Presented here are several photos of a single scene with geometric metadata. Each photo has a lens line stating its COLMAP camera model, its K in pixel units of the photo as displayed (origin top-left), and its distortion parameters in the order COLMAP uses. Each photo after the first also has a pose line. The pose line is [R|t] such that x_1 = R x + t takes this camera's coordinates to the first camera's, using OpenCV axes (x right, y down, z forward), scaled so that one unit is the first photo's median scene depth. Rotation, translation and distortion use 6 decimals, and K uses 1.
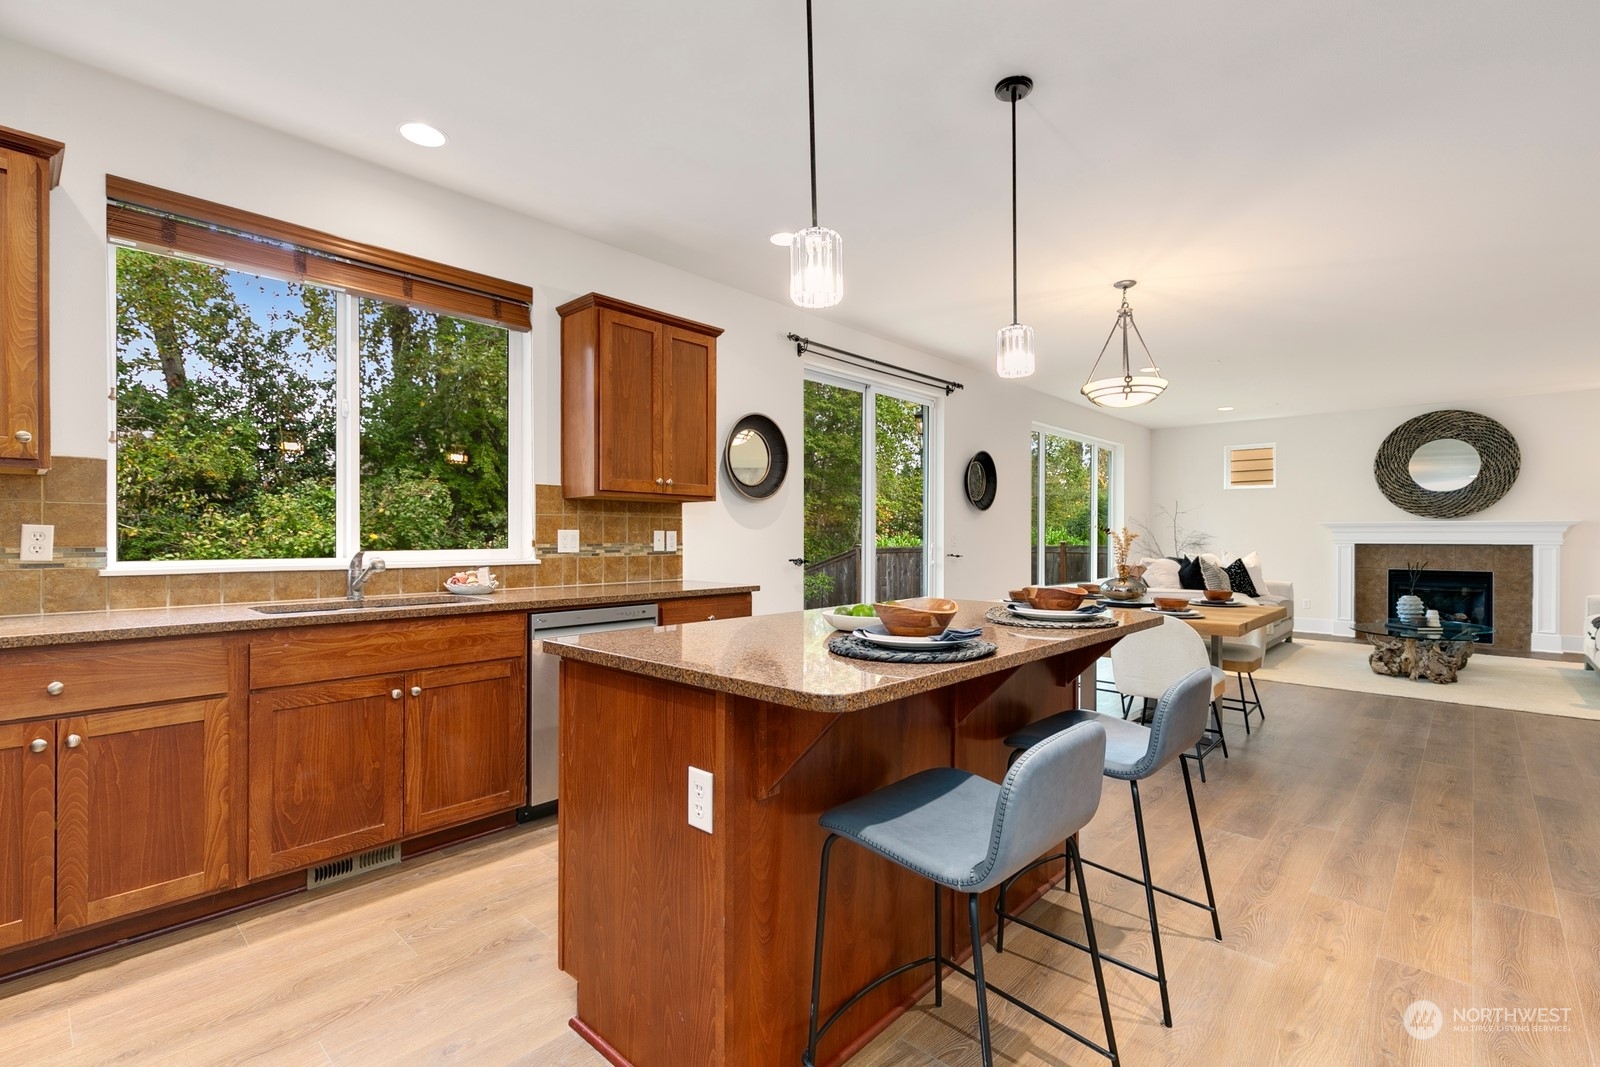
lens RADIAL K [[724.8, 0, 803.6], [0, 724.8, 538.0], [0, 0, 1]] dist [0.003621, 0.000788]
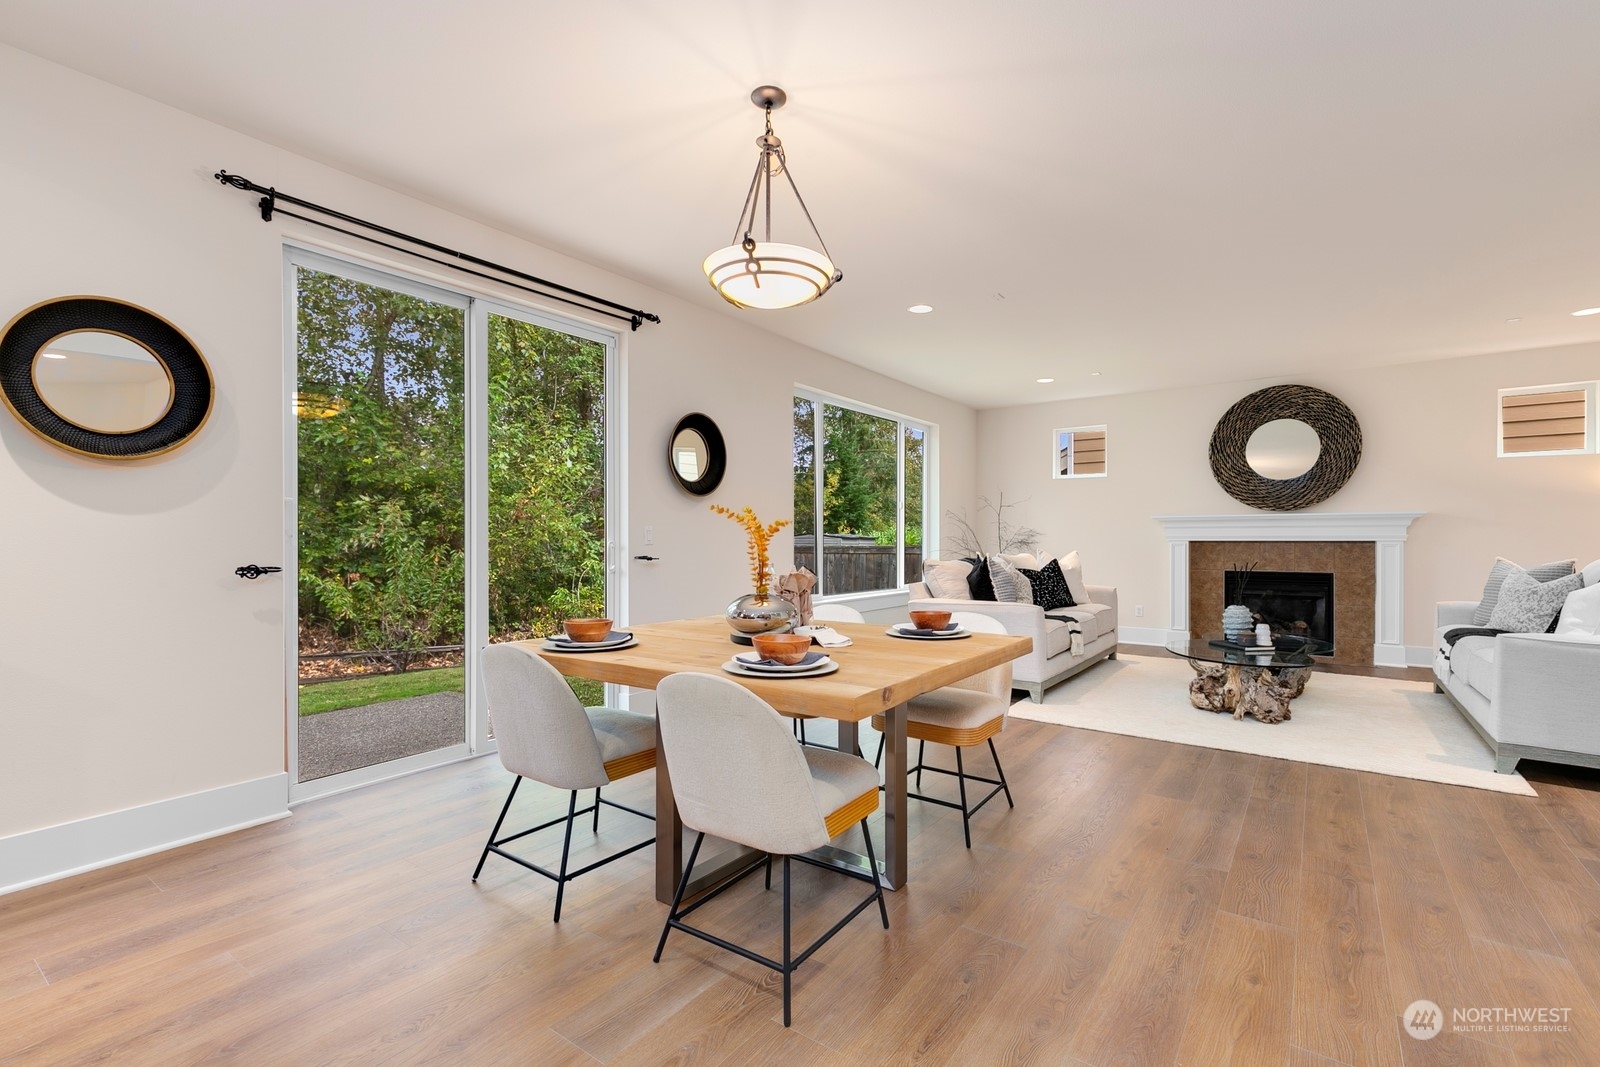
lens RADIAL K [[724.8, 0, 797.2], [0, 724.8, 539.2], [0, 0, 1]] dist [0.003621, 0.000788]
pose [[0.992807, -0.002714, 0.119691, 0.287361], [0.002806, 0.999996, -0.000596, 0.007550], [-0.119689, 0.000927, 0.992811, 0.298329]]
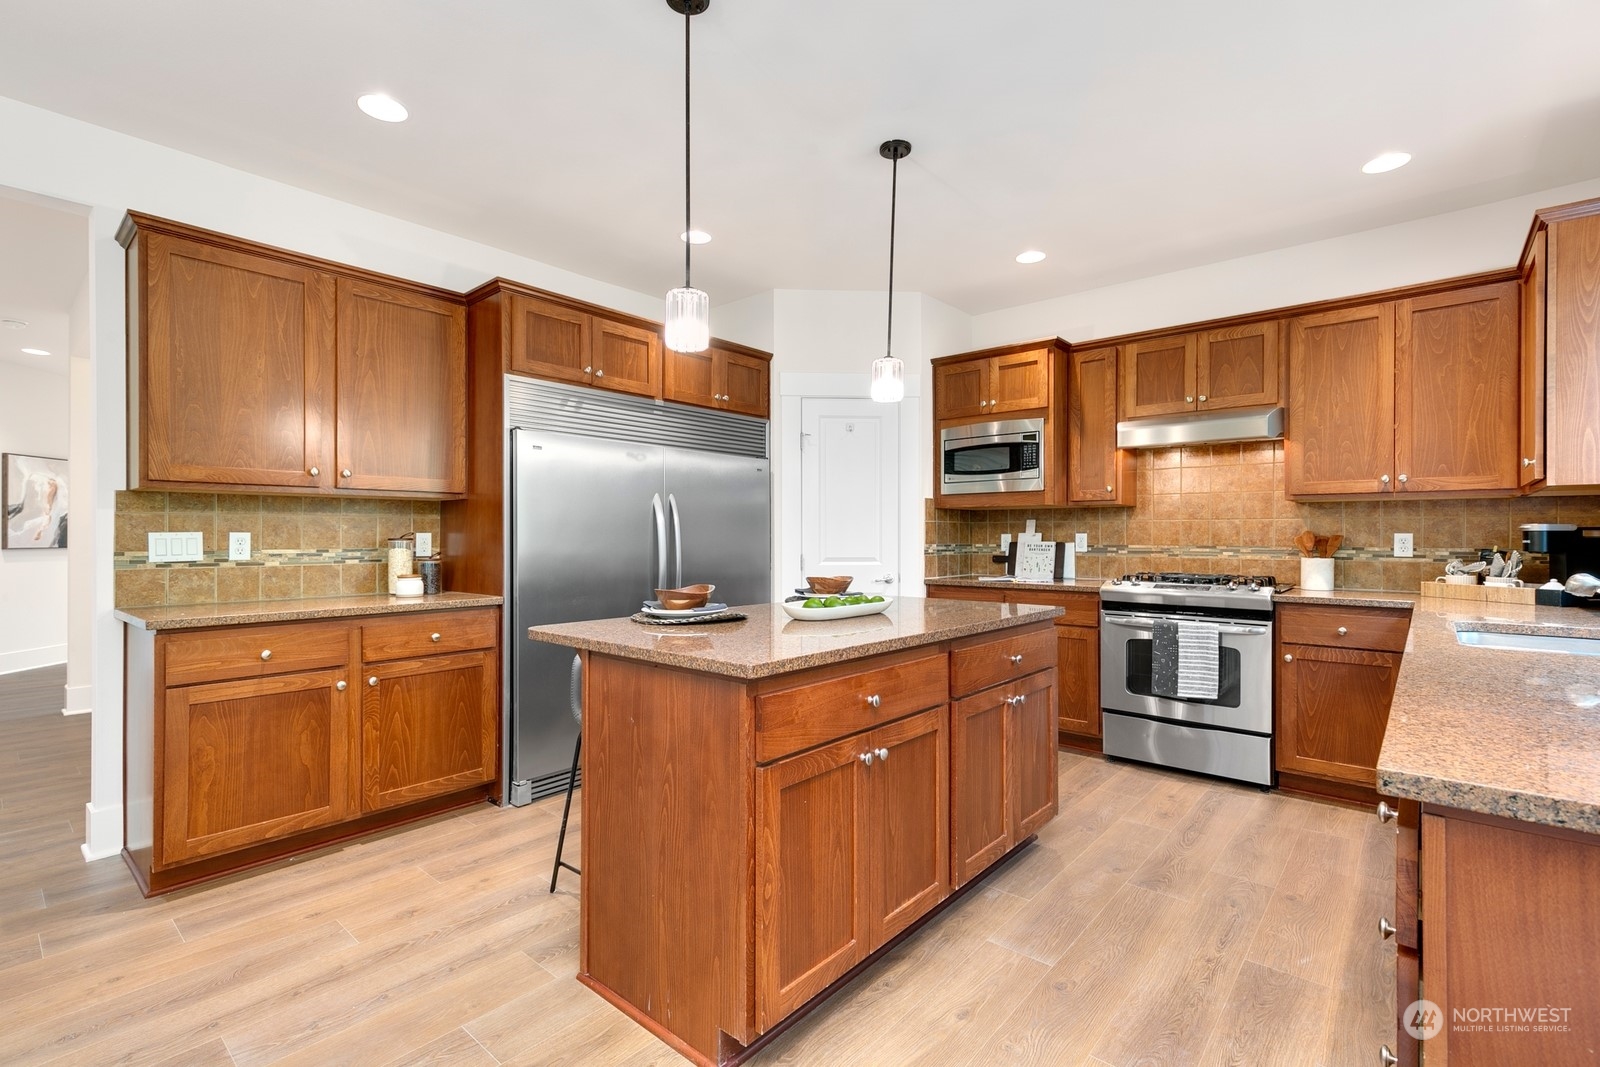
lens RADIAL K [[724.8, 0, 797.1], [0, 724.8, 531.8], [0, 0, 1]] dist [0.003621, 0.000788]
pose [[-0.999800, -0.003086, -0.019783, 0.076106], [-0.003075, 0.999995, -0.000589, -0.005713], [0.019784, -0.000528, -0.999804, 0.783418]]
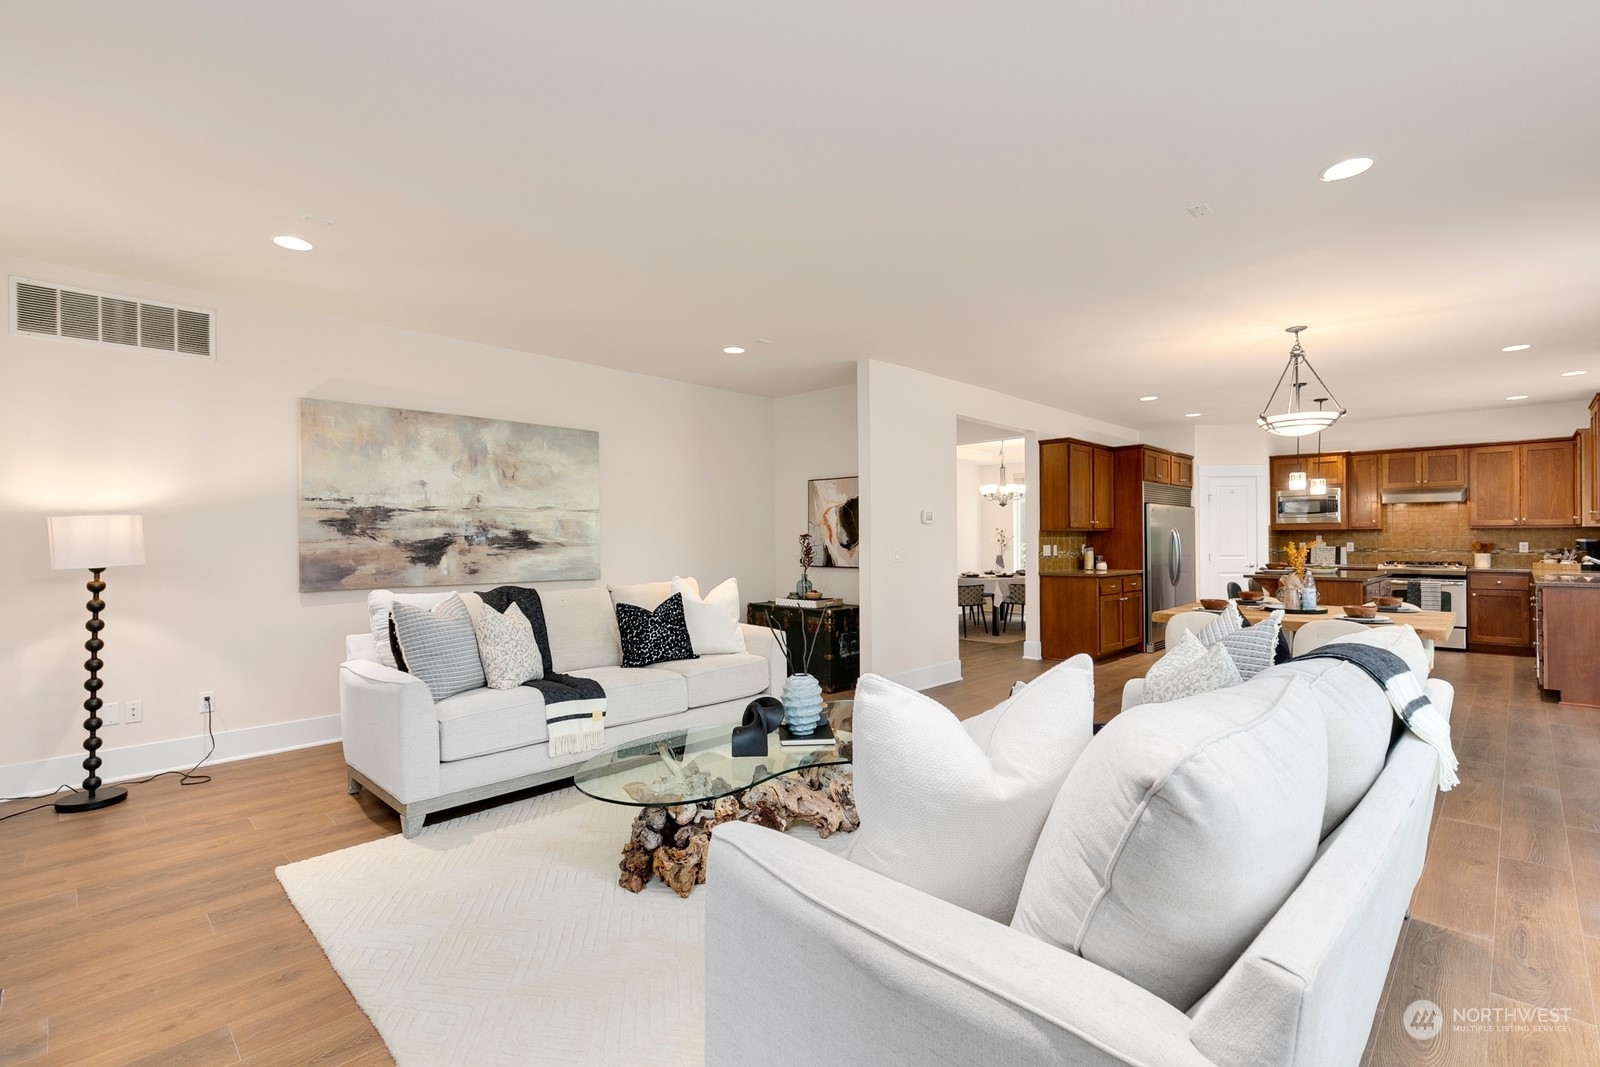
lens RADIAL K [[724.8, 0, 798.8], [0, 724.8, 533.6], [0, 0, 1]] dist [0.003621, 0.000788]
pose [[-0.999247, 0.003287, 0.038667, 0.886350], [0.003126, 0.999986, -0.004222, -0.021330], [-0.038680, -0.004098, -0.999243, 1.628571]]
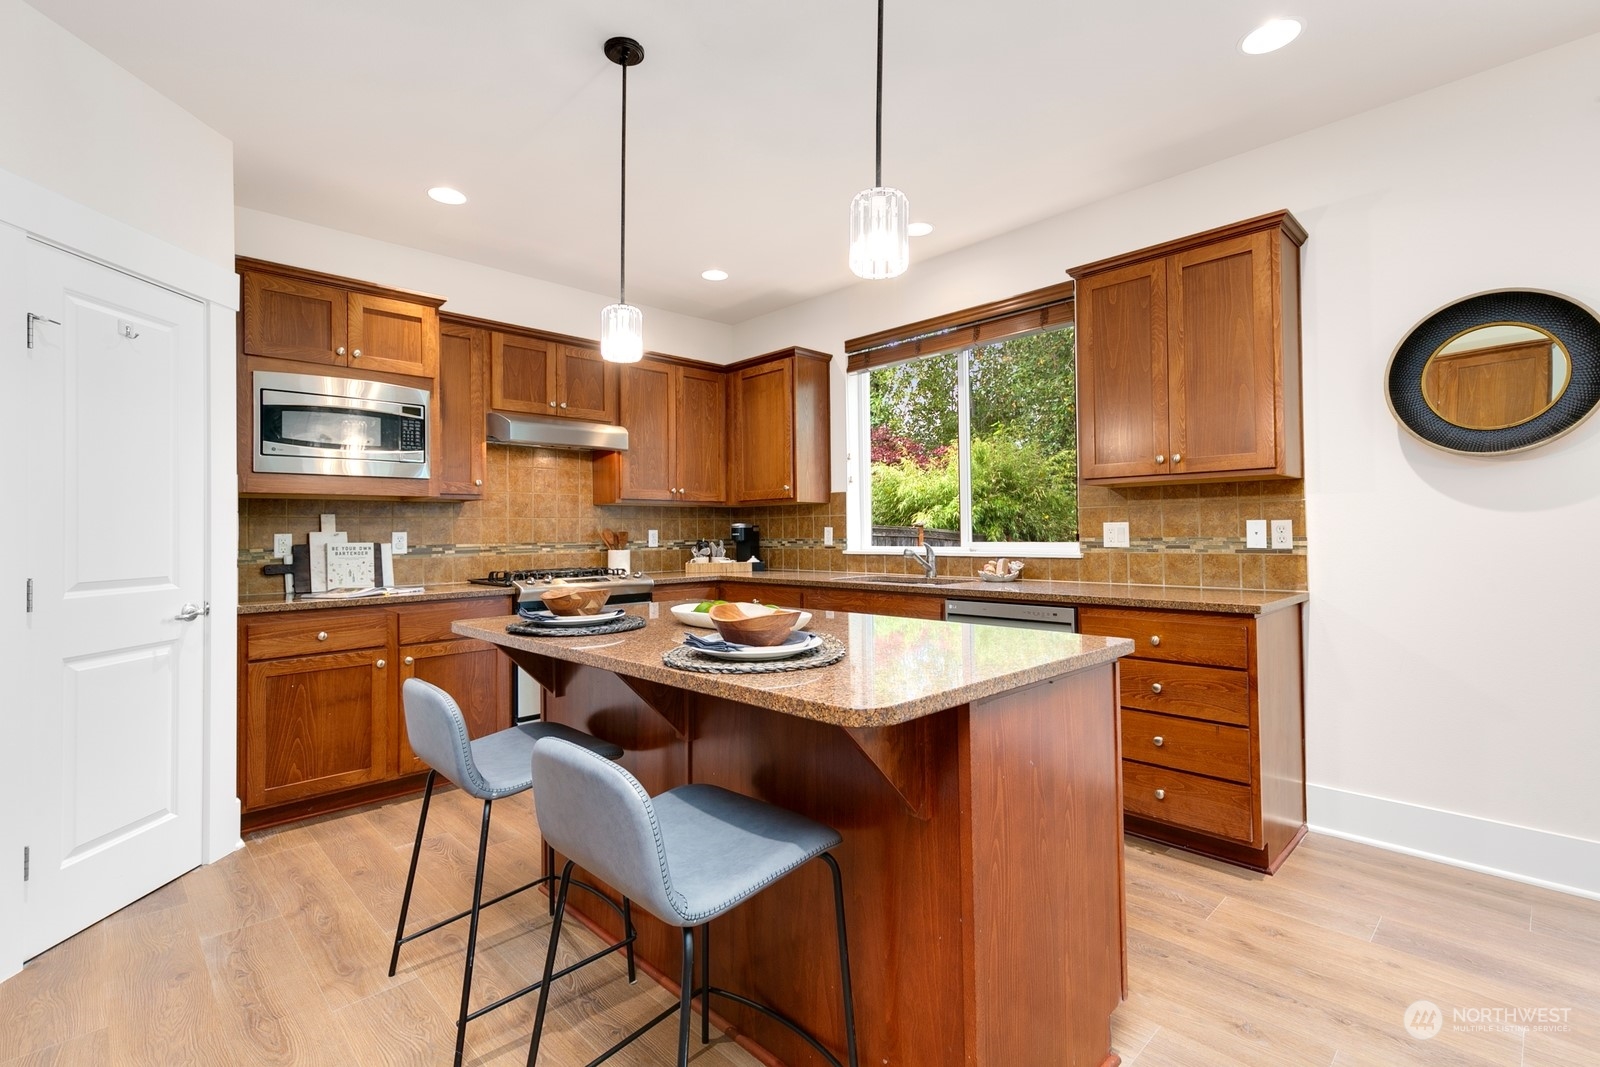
lens RADIAL K [[724.8, 0, 796.7], [0, 724.8, 518.0], [0, 0, 1]] dist [0.003621, 0.000788]
pose [[-0.062650, -0.021354, -0.997807, 0.383450], [0.009419, 0.999714, -0.021987, -0.000330], [0.997991, -0.010776, -0.062431, 0.409394]]
